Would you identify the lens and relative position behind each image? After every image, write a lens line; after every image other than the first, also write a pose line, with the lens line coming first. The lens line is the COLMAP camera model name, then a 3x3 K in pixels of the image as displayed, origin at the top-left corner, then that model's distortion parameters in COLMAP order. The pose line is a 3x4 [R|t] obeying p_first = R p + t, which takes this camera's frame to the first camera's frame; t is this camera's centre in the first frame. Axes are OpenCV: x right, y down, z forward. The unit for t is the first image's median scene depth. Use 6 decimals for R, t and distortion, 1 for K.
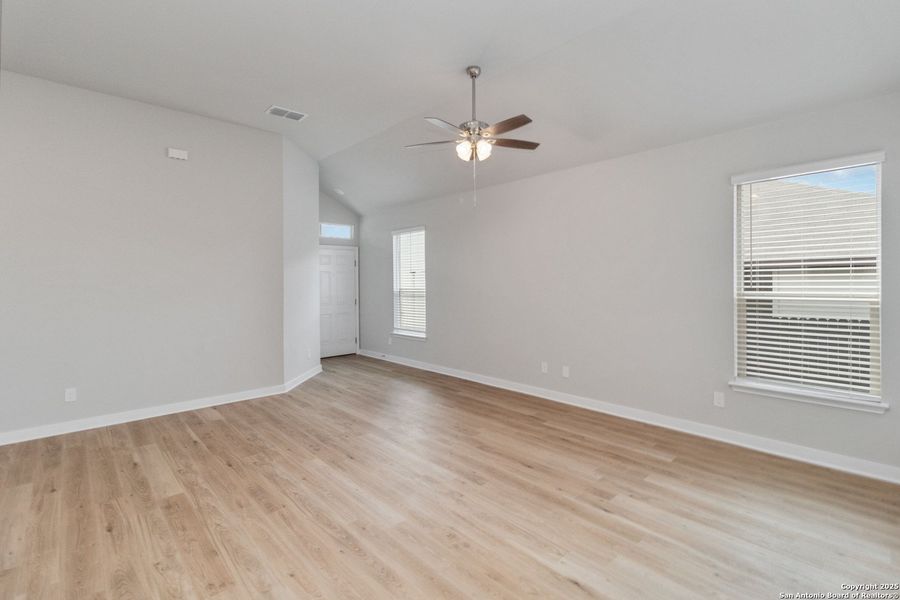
lens RADIAL K [[418.9, 0, 451.2], [0, 418.9, 293.7], [0, 0, 1]] dist [0.000184, 0.000094]
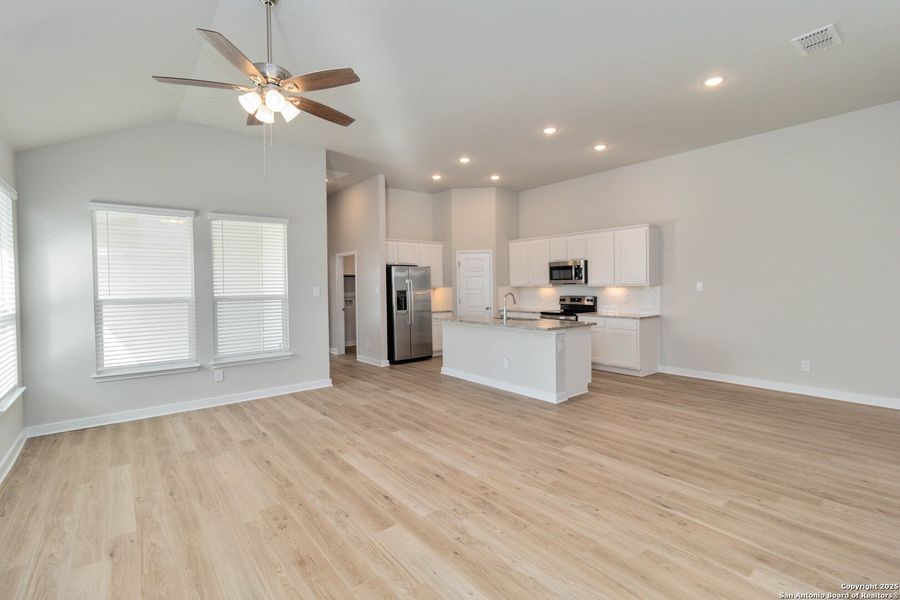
lens RADIAL K [[418.9, 0, 451.2], [0, 418.9, 293.7], [0, 0, 1]] dist [0.000184, 0.000094]
pose [[-0.997815, 0.018473, 0.063436, -0.372258], [0.021786, 0.998413, 0.051930, -0.061755], [-0.062376, 0.053199, -0.996634, 2.120478]]
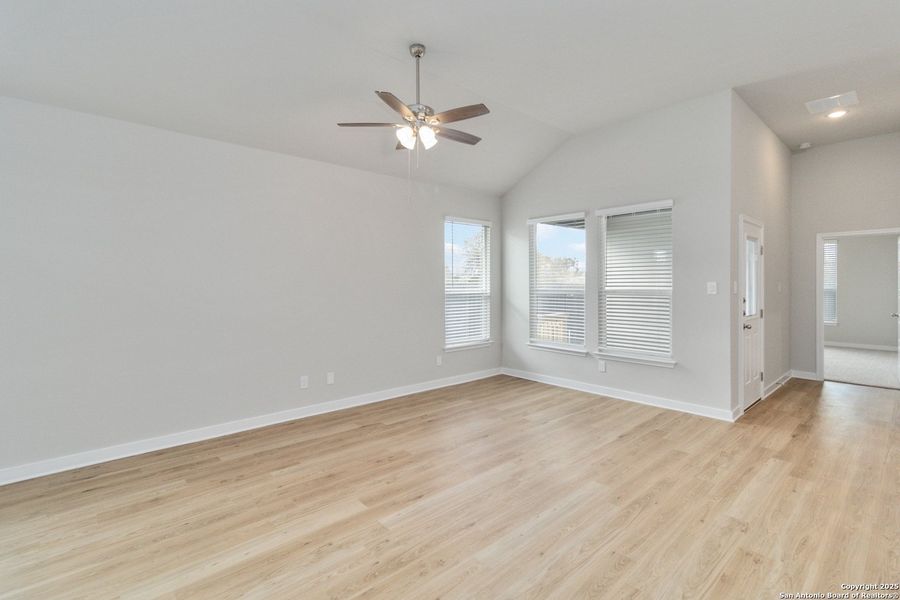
lens RADIAL K [[418.9, 0, 451.2], [0, 418.9, 293.7], [0, 0, 1]] dist [0.000184, 0.000094]
pose [[0.008248, -0.020824, 0.999749, -1.064395], [0.032456, 0.999262, 0.020546, -0.024857], [-0.999439, 0.032278, 0.008918, 1.135891]]
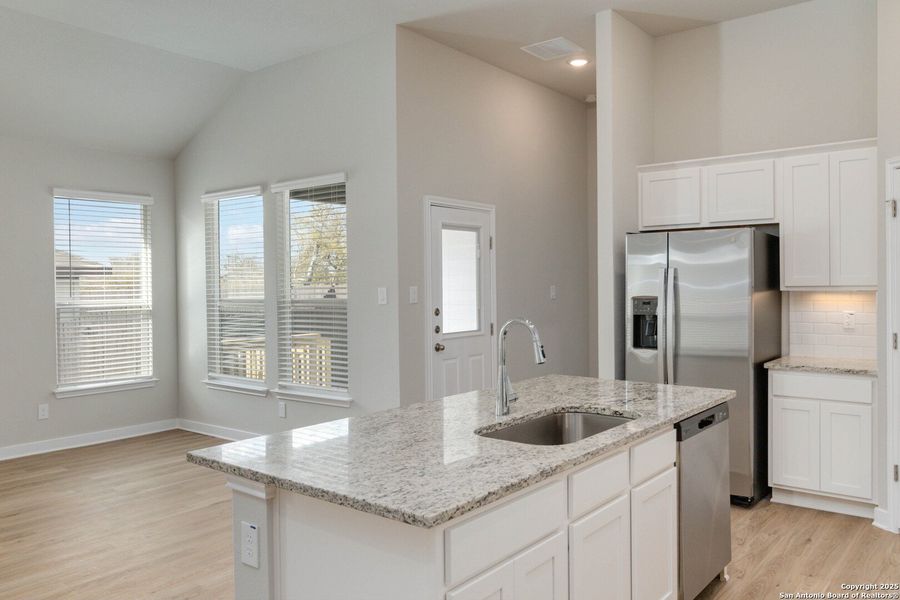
lens RADIAL K [[697.4, 0, 450.0], [0, 697.4, 300.0], [0, 0, 1]] dist [0.002162, -0.002754]
pose [[-0.159933, -0.010929, 0.987067, -1.376794], [0.041260, 0.998991, 0.017746, 0.001124], [-0.986265, 0.043564, -0.159321, 0.372276]]
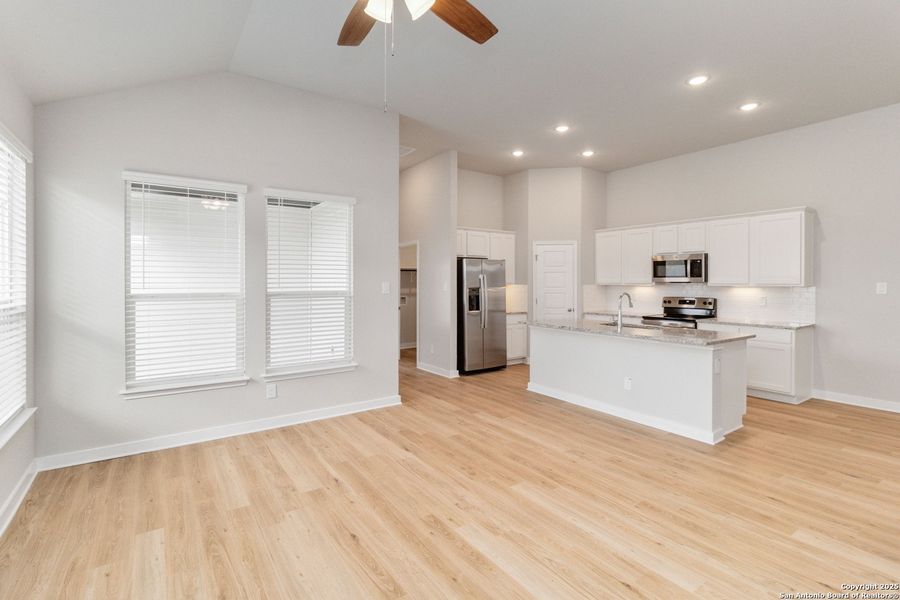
lens RADIAL K [[425.8, 0, 446.6], [0, 425.8, 283.5], [0, 0, 1]] dist [-0.000439, 0.000104]
pose [[-0.990633, 0.005700, 0.136434, -0.080681], [0.010475, 0.999357, 0.034304, -0.053485], [-0.136151, 0.035412, -0.990055, 1.790117]]
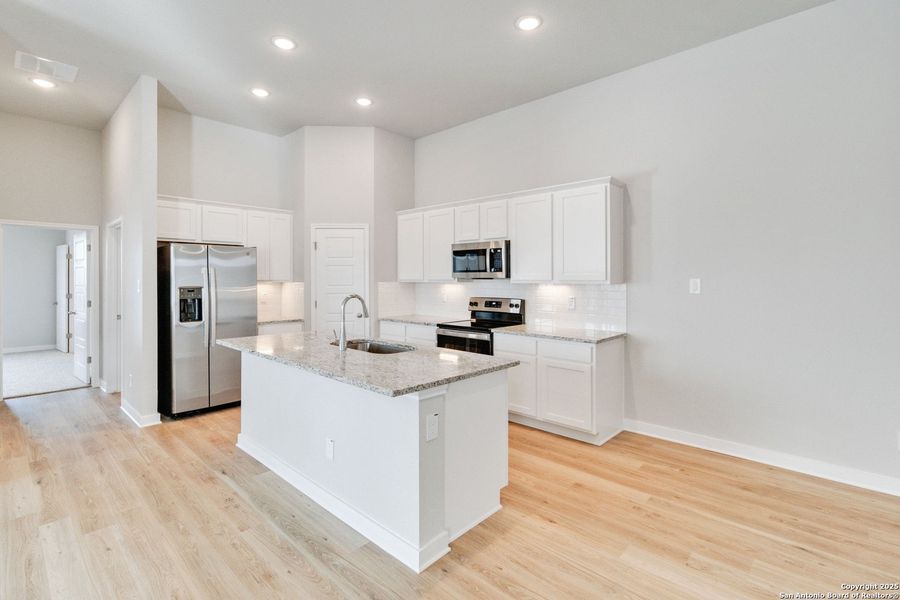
lens RADIAL K [[423.9, 0, 450.1], [0, 423.9, 275.7], [0, 0, 1]] dist [-0.000420, -0.000020]
pose [[-0.996892, 0.007158, -0.078454, -0.669331], [0.005201, 0.999671, 0.025113, -0.027553], [0.078608, 0.024627, -0.996601, 1.155553]]
